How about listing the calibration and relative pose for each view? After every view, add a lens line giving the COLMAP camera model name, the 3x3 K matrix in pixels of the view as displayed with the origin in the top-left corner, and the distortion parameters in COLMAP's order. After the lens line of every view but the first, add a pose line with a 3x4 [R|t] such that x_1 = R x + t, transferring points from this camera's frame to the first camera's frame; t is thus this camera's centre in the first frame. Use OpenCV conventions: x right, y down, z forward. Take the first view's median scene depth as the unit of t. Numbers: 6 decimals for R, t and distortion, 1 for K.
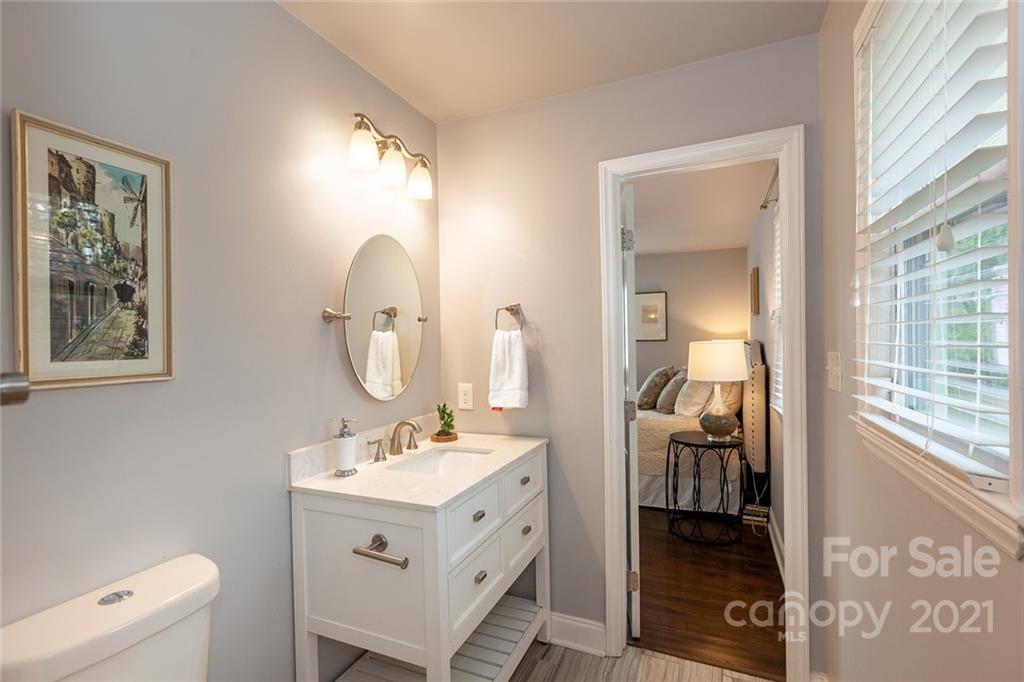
lens RADIAL K [[471.5, 0, 506.5], [0, 471.5, 342.3], [0, 0, 1]] dist [-0.001522, -0.000167]
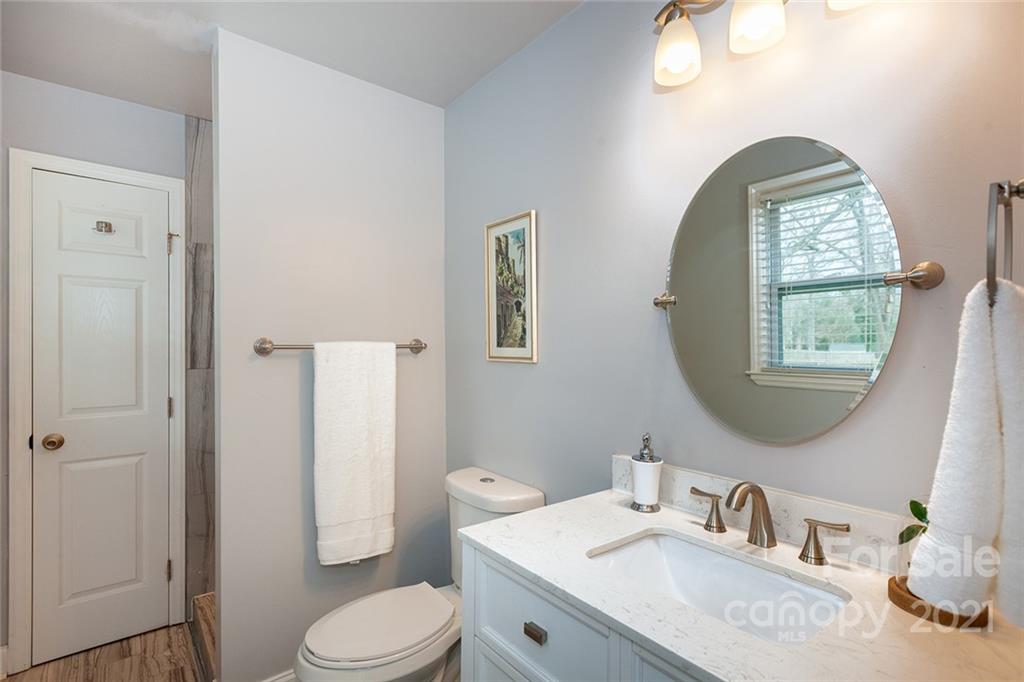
lens RADIAL K [[471.5, 0, 506.5], [0, 471.5, 342.3], [0, 0, 1]] dist [-0.001522, -0.000167]
pose [[-0.449986, 0.013550, -0.892933, 0.651897], [0.004045, 0.999906, 0.013135, -0.002961], [0.893026, 0.002298, -0.449999, 1.690916]]
